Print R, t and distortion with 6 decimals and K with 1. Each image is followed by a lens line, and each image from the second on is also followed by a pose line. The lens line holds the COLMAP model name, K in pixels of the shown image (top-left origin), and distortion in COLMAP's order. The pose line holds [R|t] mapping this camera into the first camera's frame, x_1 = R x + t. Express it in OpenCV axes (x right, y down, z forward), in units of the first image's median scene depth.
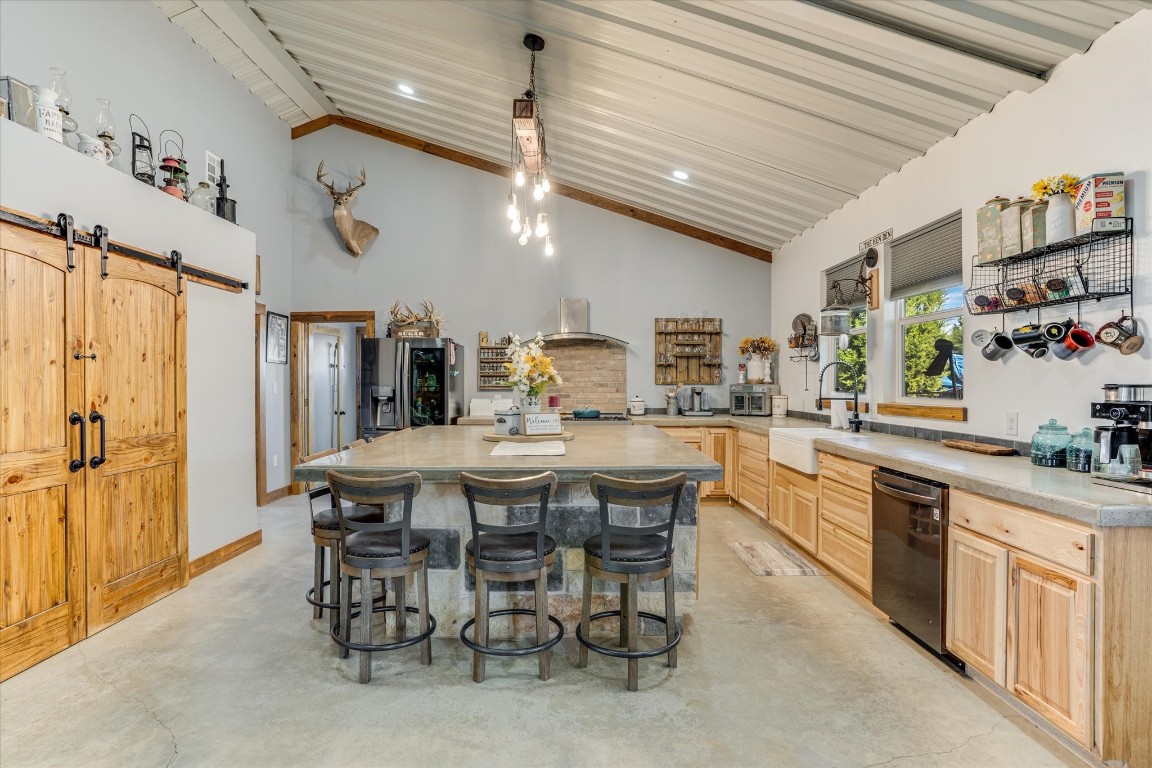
lens RADIAL K [[592.5, 0, 558.7], [0, 592.5, 384.5], [0, 0, 1]] dist [-0.059848, 0.033573]
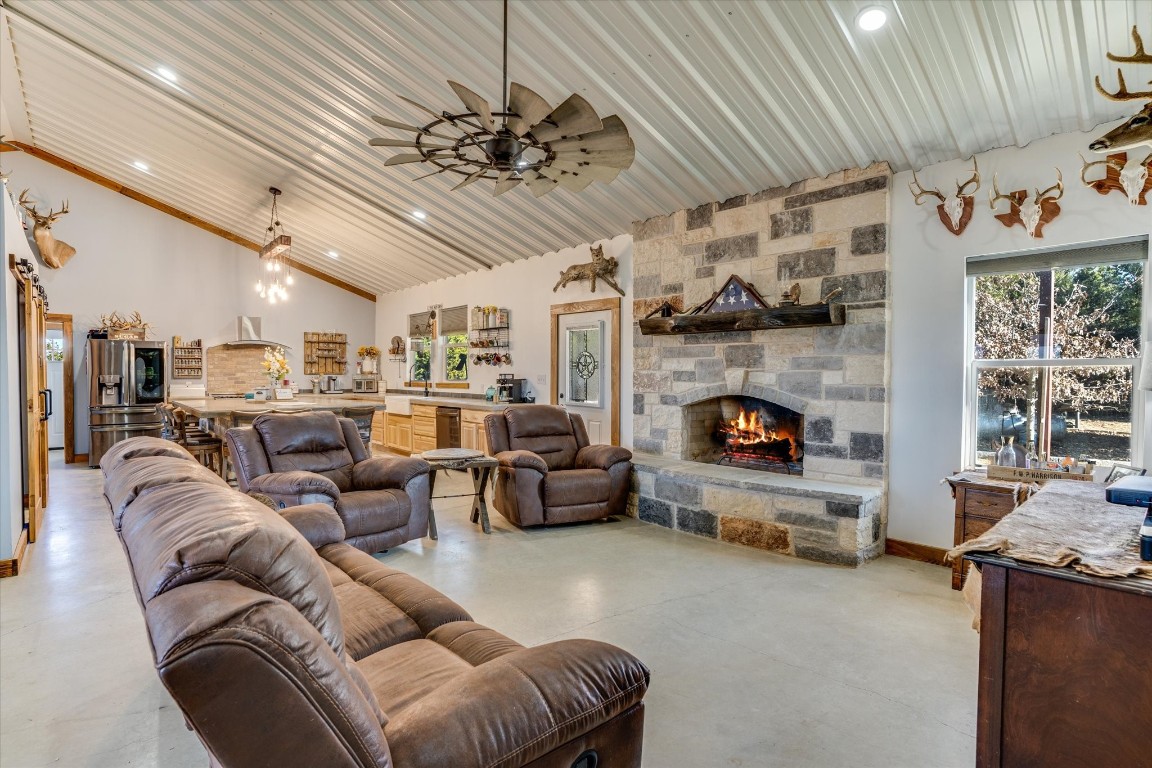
lens RADIAL K [[592.5, 0, 558.7], [0, 592.5, 384.5], [0, 0, 1]] dist [-0.059848, 0.033573]
pose [[0.745920, -0.009555, 0.665967, -0.547754], [-0.000322, 0.999892, 0.014708, 0.005432], [-0.666035, -0.011185, 0.745837, -0.898369]]
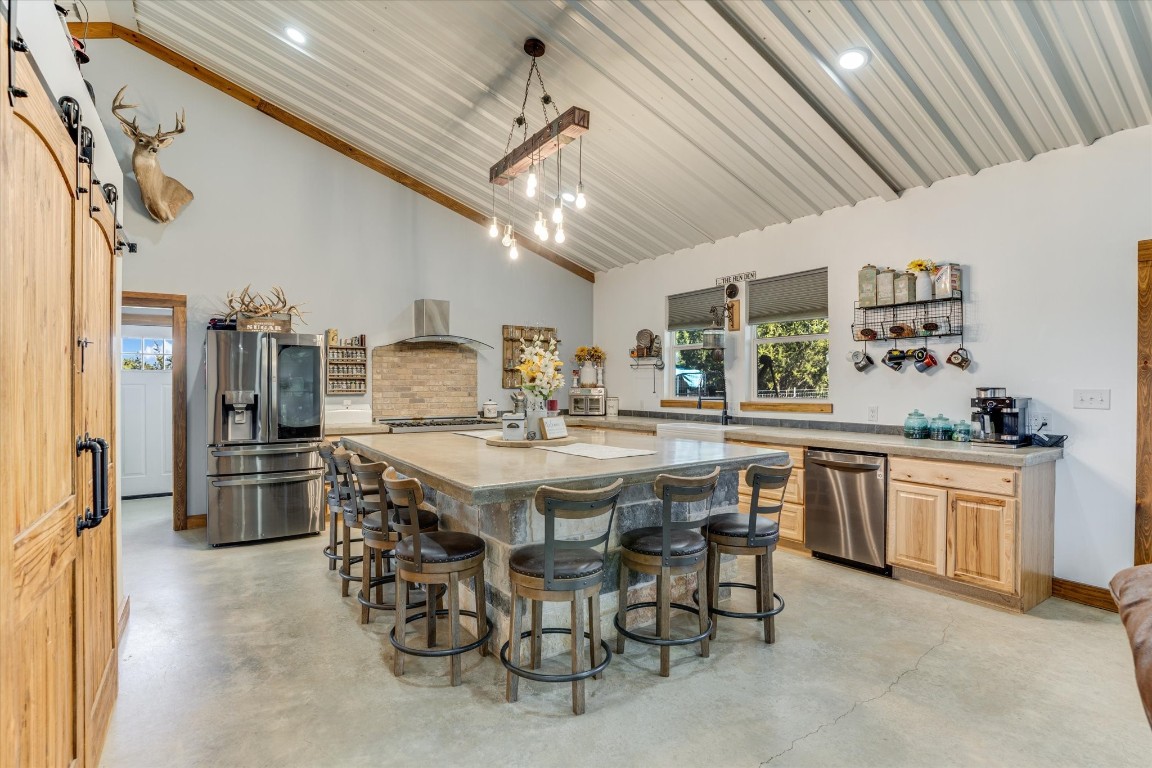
lens RADIAL K [[574.7, 0, 554.0], [0, 574.7, 385.6], [0, 0, 1]] dist [-0.096342, 0.053656]
pose [[0.825201, 0.000997, 0.564839, -0.497096], [0.001790, 0.999989, -0.004380, -0.000701], [-0.564837, 0.004625, 0.825189, 0.169380]]
